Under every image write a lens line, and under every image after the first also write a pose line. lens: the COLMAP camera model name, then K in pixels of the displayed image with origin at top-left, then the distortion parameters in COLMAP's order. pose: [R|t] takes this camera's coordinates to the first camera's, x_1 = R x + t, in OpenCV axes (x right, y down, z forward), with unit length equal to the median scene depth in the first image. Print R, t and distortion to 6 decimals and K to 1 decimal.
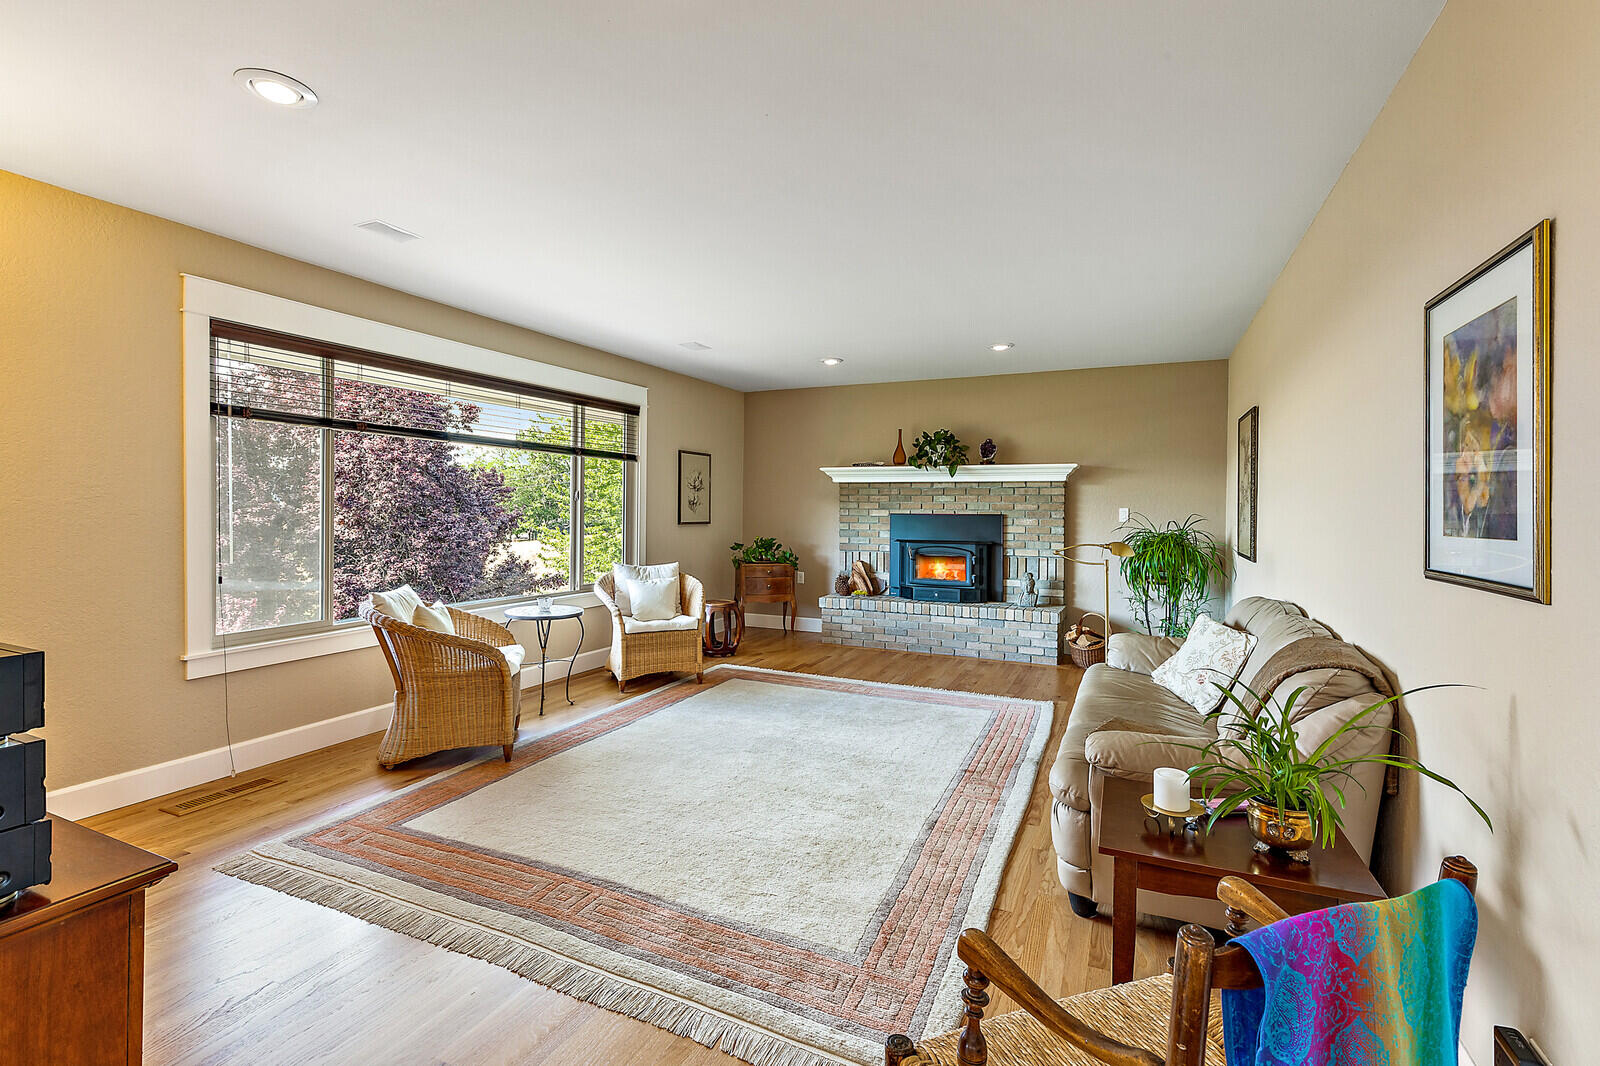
lens RADIAL K [[725.9, 0, 794.4], [0, 725.9, 512.0], [0, 0, 1]] dist [0.002698, -0.000285]
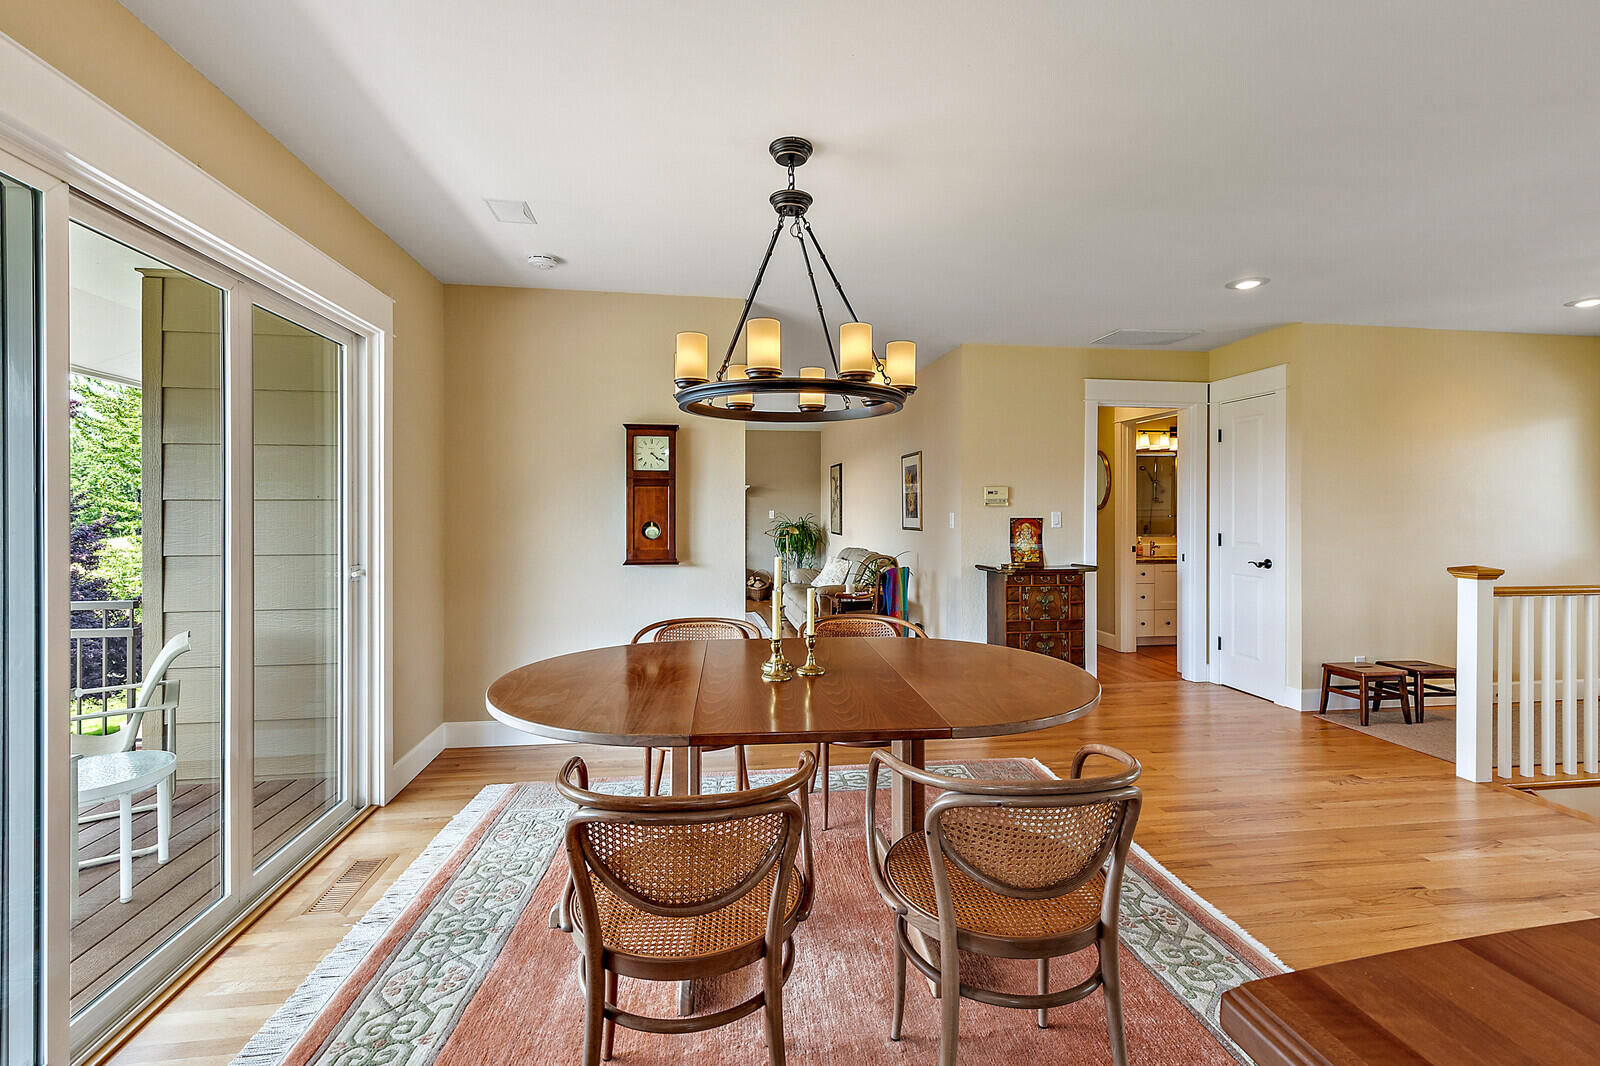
lens RADIAL K [[725.9, 0, 798.8], [0, 725.9, 520.8], [0, 0, 1]] dist [0.002698, -0.000285]
pose [[0.839751, -0.012708, 0.542823, -0.519367], [0.007781, 0.999905, 0.011372, 0.000339], [-0.542916, -0.005326, 0.839770, -0.598148]]
